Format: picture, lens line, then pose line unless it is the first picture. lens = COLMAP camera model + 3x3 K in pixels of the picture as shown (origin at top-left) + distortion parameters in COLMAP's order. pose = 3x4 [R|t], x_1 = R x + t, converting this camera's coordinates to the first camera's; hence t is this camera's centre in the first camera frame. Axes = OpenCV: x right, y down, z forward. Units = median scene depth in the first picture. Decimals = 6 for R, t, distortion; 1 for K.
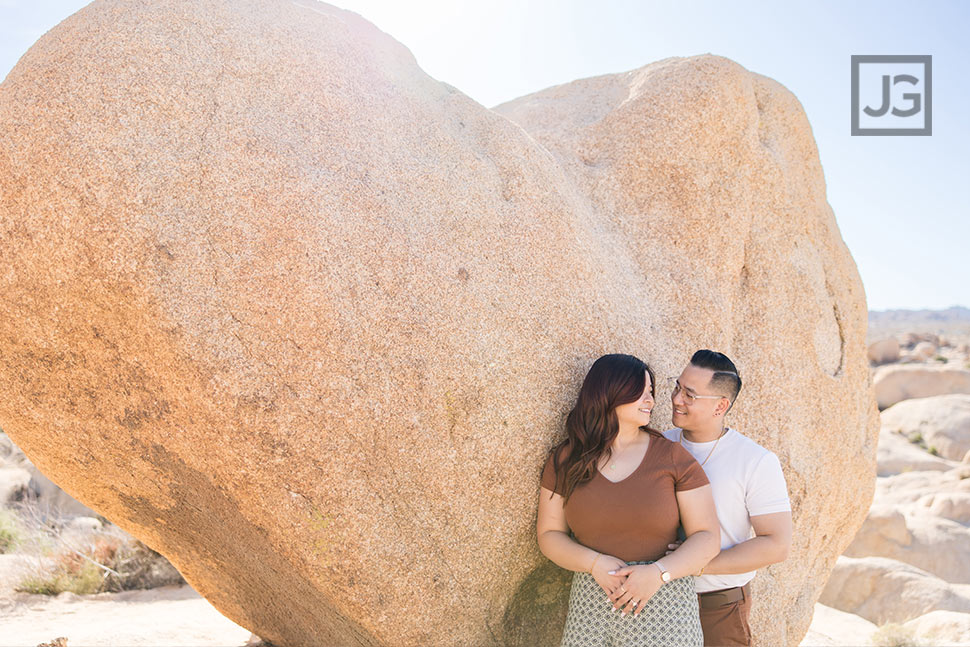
lens RADIAL K [[982.5, 0, 479.9], [0, 982.5, 292.5], [0, 0, 1]] dist [-0.015457, 0.001677]
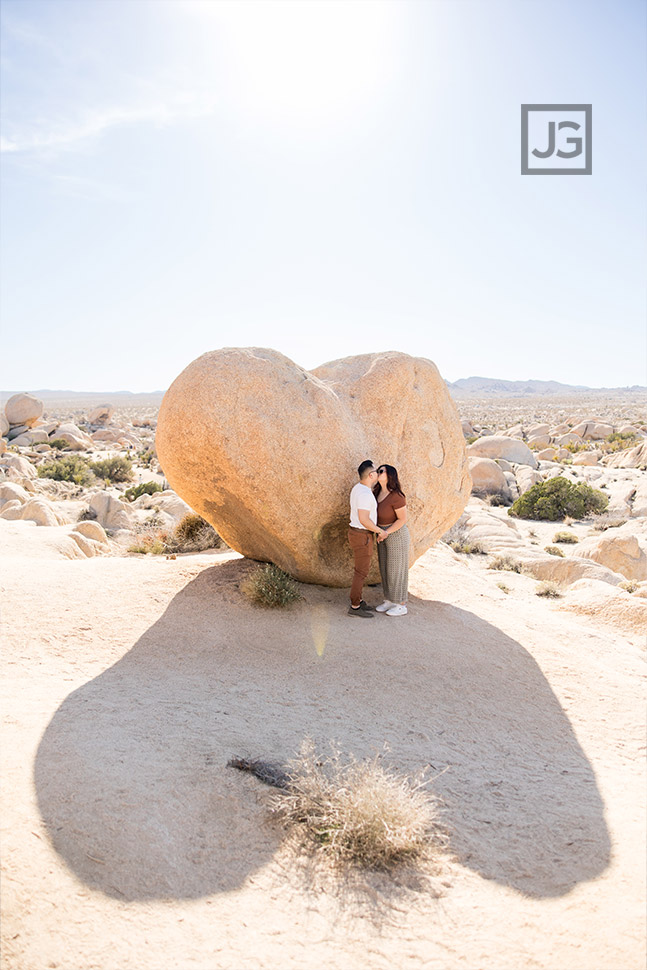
lens RADIAL K [[775.3, 0, 323.5], [0, 775.3, 485.0], [0, 0, 1]] dist [-0.000971, 0.000387]
pose [[0.997161, 0.012769, -0.074208, 0.274950], [-0.001750, 0.989182, 0.146684, -0.287241], [0.075278, -0.146137, 0.986396, -1.884726]]
